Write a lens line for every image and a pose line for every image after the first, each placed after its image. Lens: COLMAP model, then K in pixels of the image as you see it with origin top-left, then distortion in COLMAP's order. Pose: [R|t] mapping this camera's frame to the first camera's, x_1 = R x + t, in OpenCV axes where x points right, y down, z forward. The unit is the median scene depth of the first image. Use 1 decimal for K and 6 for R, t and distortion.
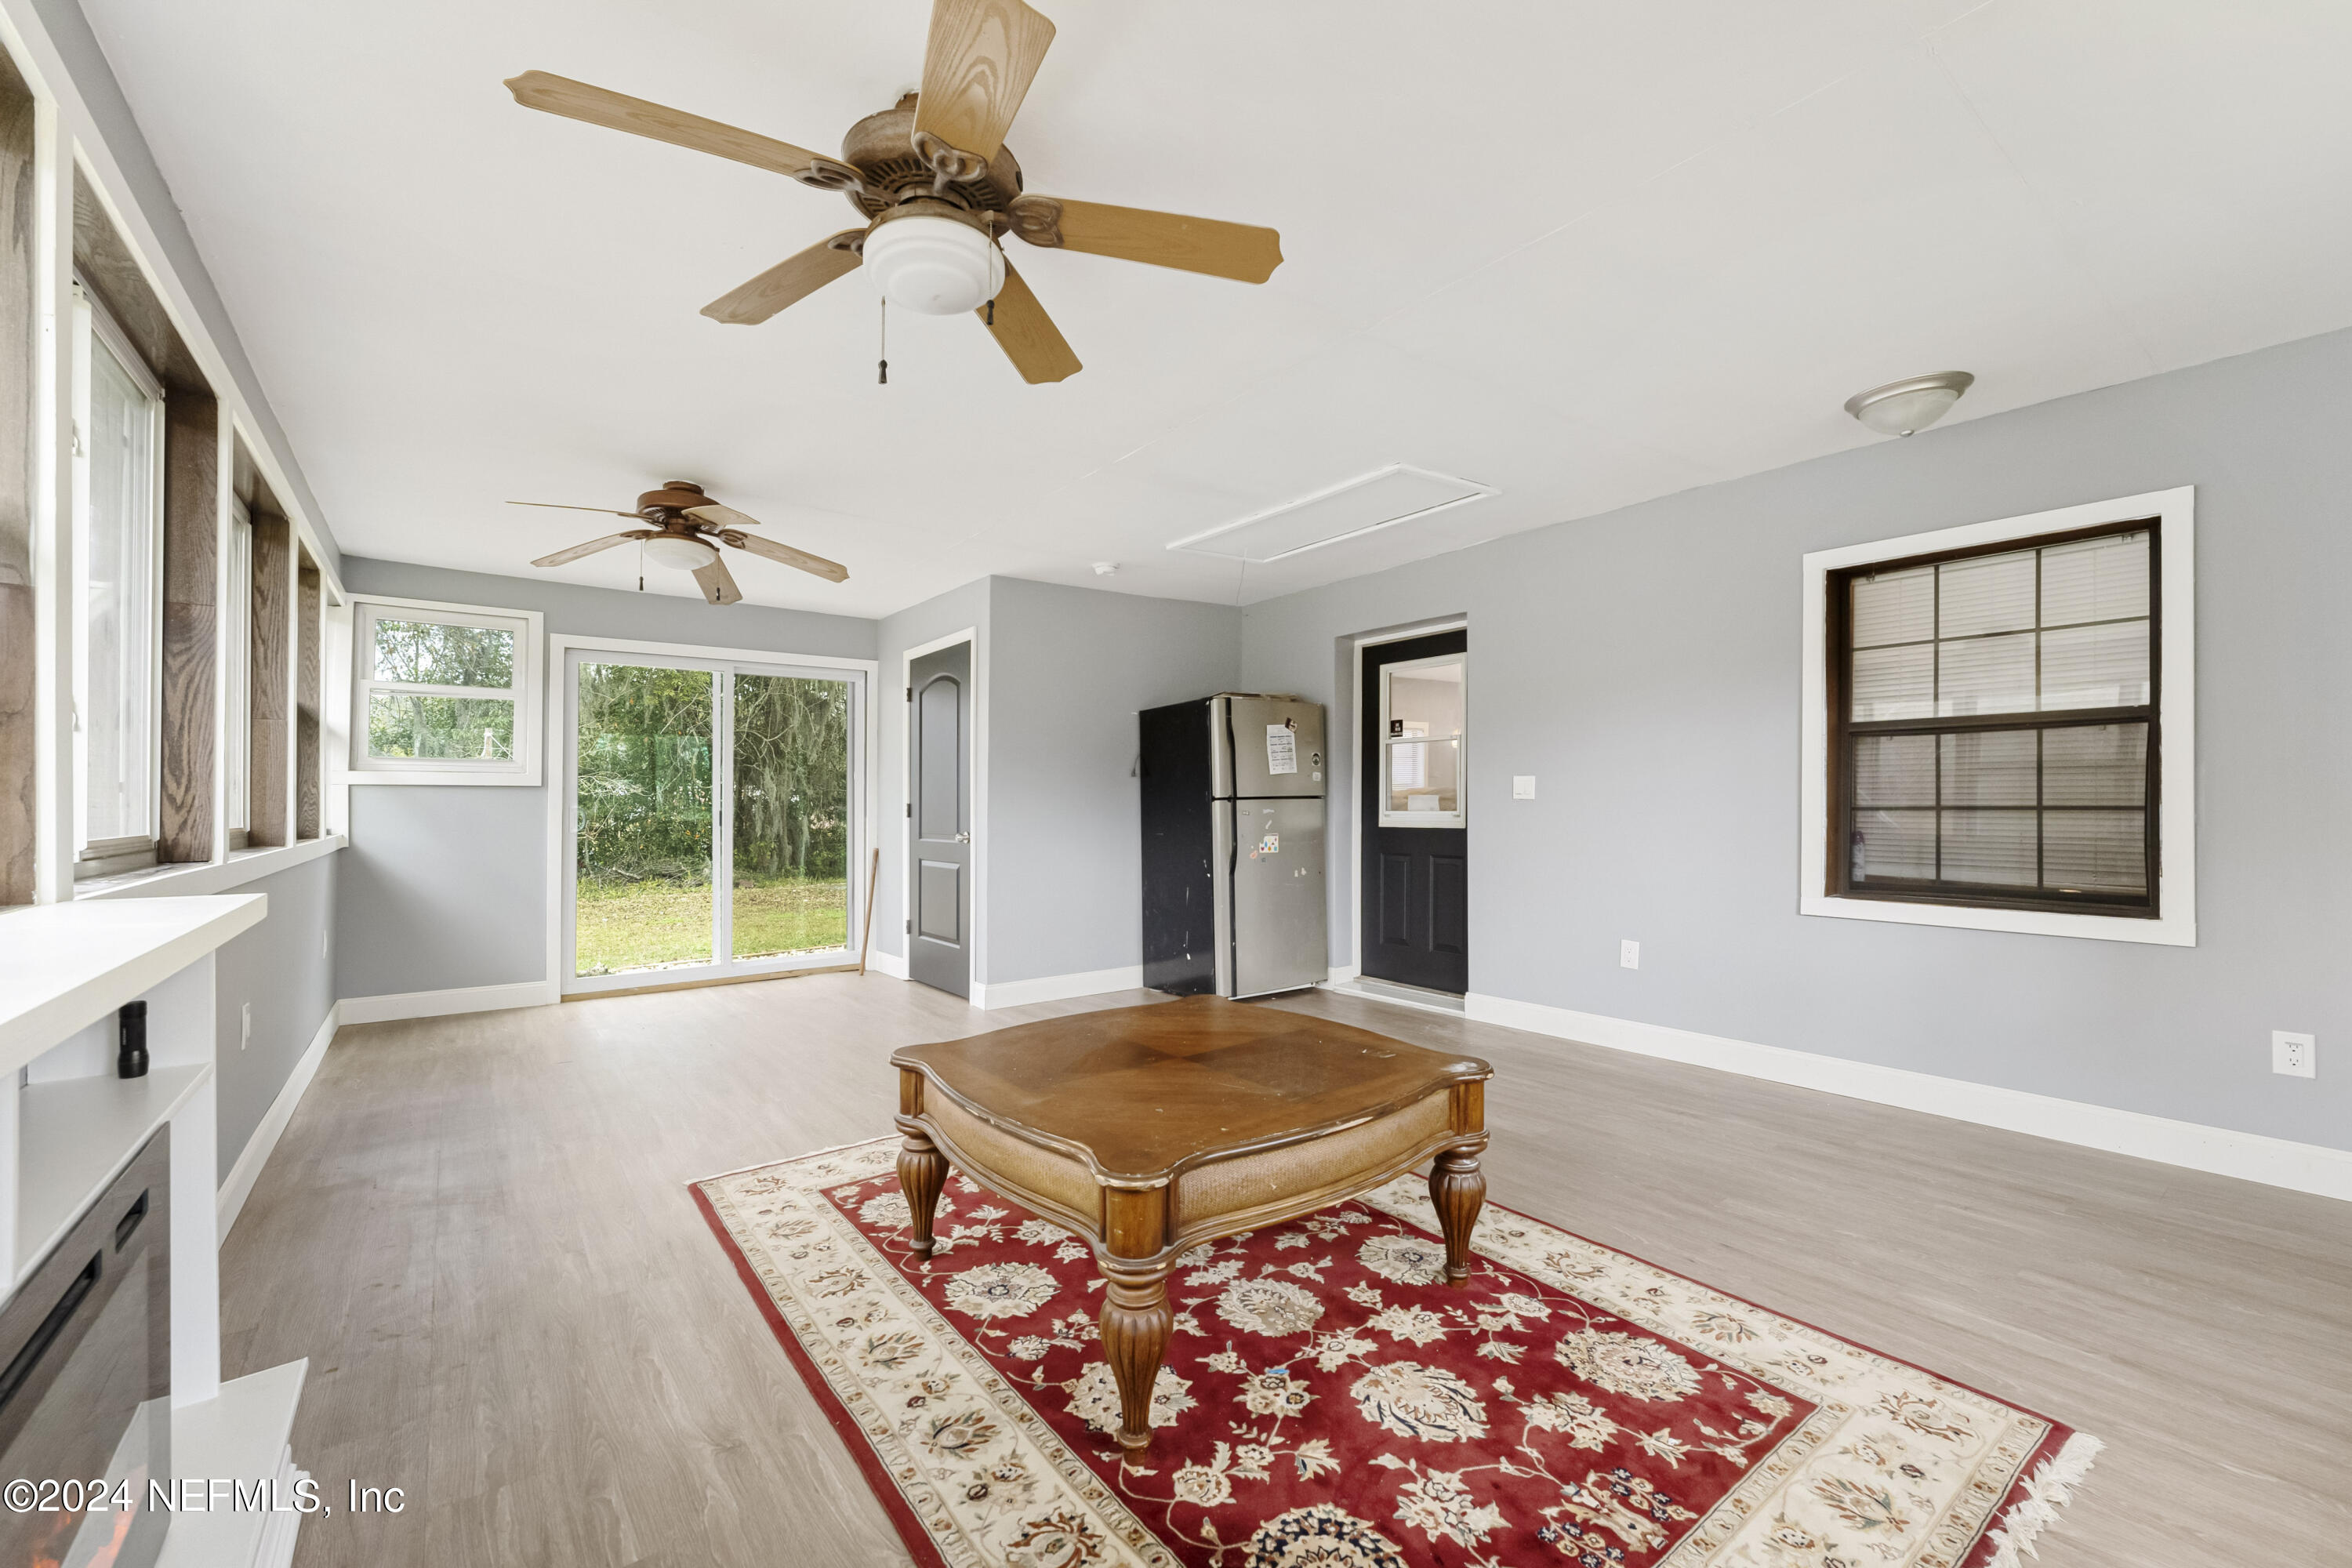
lens RADIAL K [[946.1, 0, 1175.3], [0, 946.1, 792.0], [0, 0, 1]] dist [-0.001309, 0.000020]
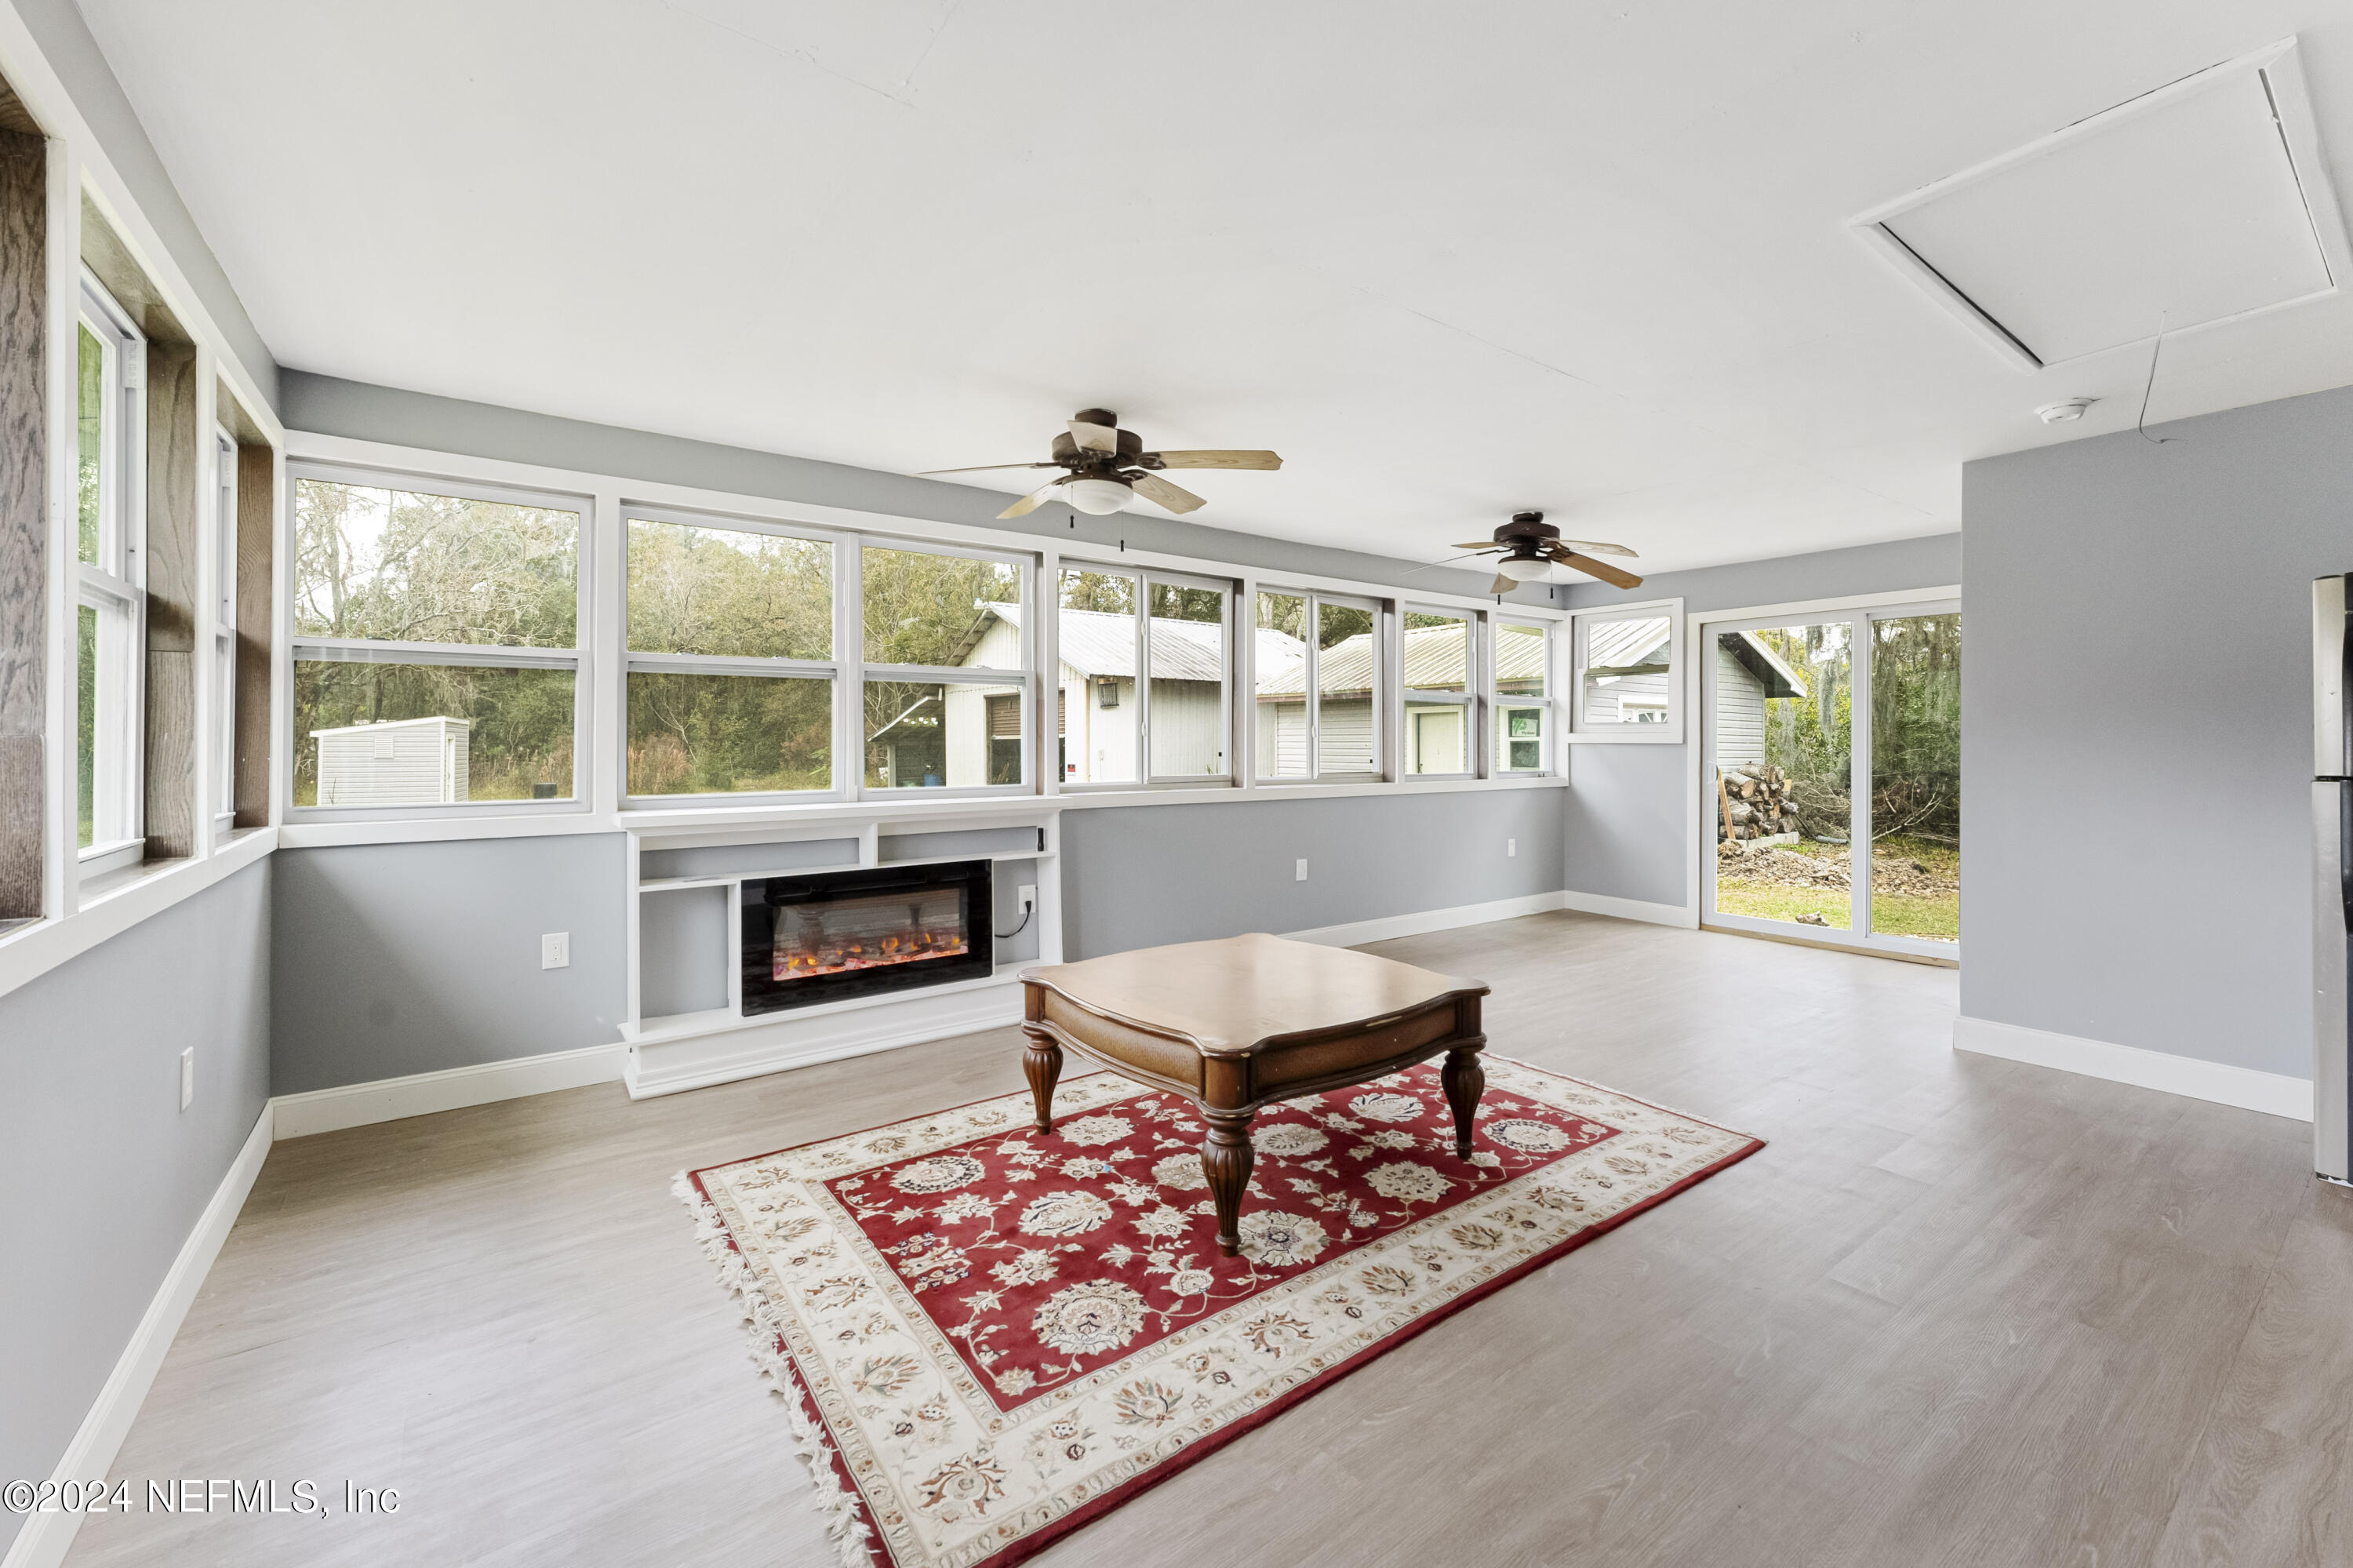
lens RADIAL K [[946.6, 0, 1177.2], [0, 946.6, 737.4], [0, 0, 1]] dist [-0.001309, 0.000020]
pose [[-0.007906, -0.002183, -0.999966, 1.620798], [0.007999, 0.999965, -0.002246, -0.051050], [0.999937, -0.008017, -0.007888, 1.160883]]
